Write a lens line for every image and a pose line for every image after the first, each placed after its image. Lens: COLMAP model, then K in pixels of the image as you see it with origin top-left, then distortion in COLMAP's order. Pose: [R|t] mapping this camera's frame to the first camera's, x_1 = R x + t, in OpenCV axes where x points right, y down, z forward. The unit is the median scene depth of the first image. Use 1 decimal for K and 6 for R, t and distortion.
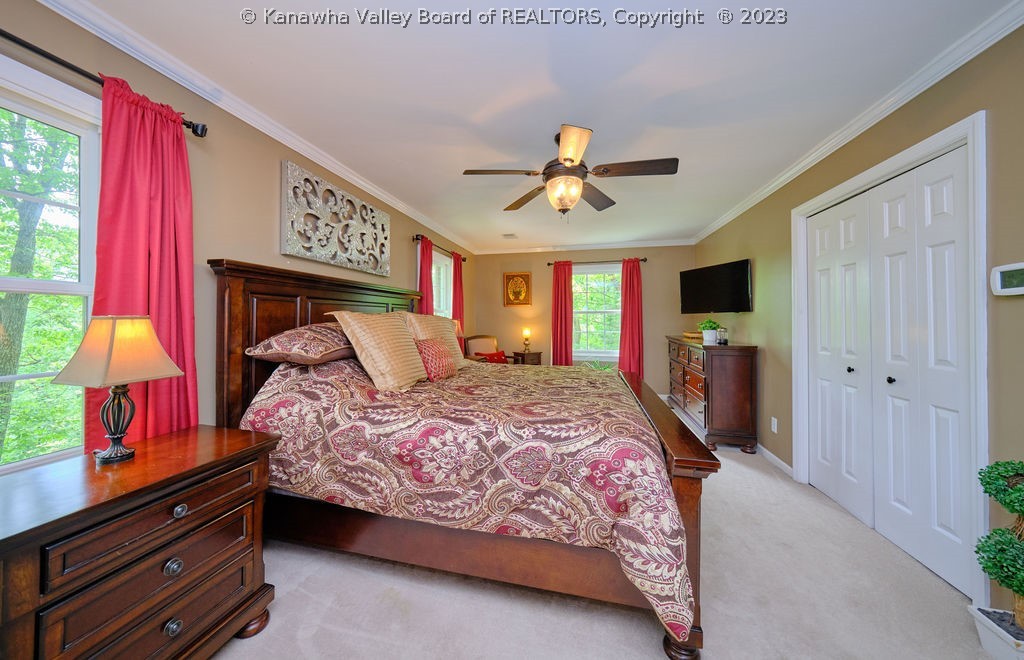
lens RADIAL K [[348.9, 0, 488.1], [0, 348.9, 318.4], [0, 0, 1]] dist [-0.001239, -0.000389]
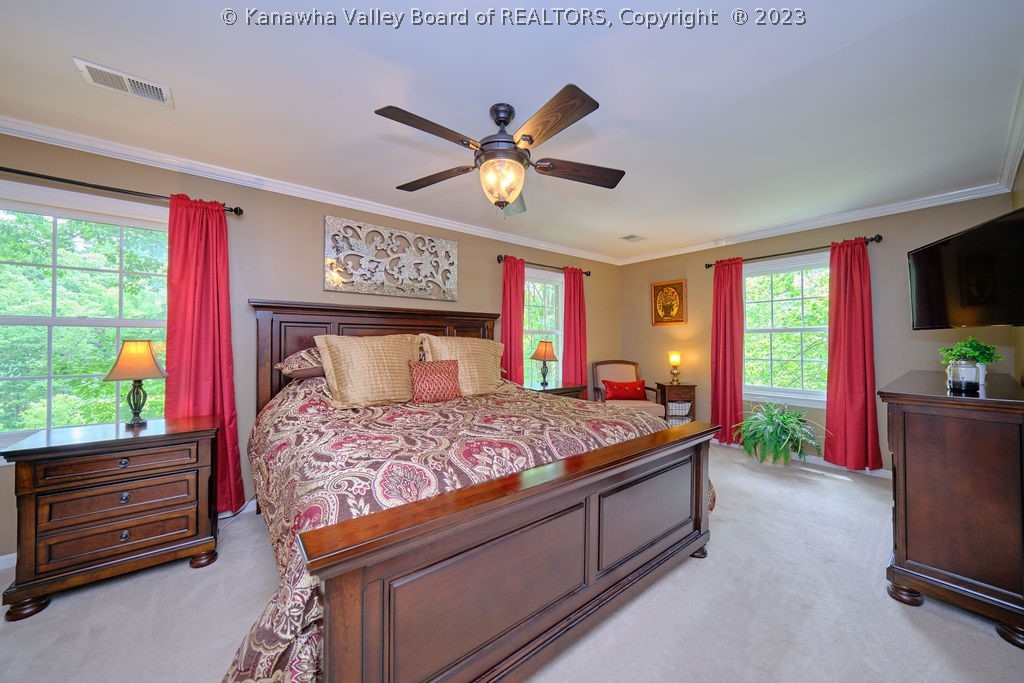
lens RADIAL K [[359.6, 0, 511.3], [0, 359.6, 335.7], [0, 0, 1]] dist [-0.012021, 0.000218]
pose [[0.800426, -0.013620, -0.599277, 0.500963], [0.004651, 0.999853, -0.016511, 0.002871], [0.599414, 0.010428, 0.800371, 0.256408]]
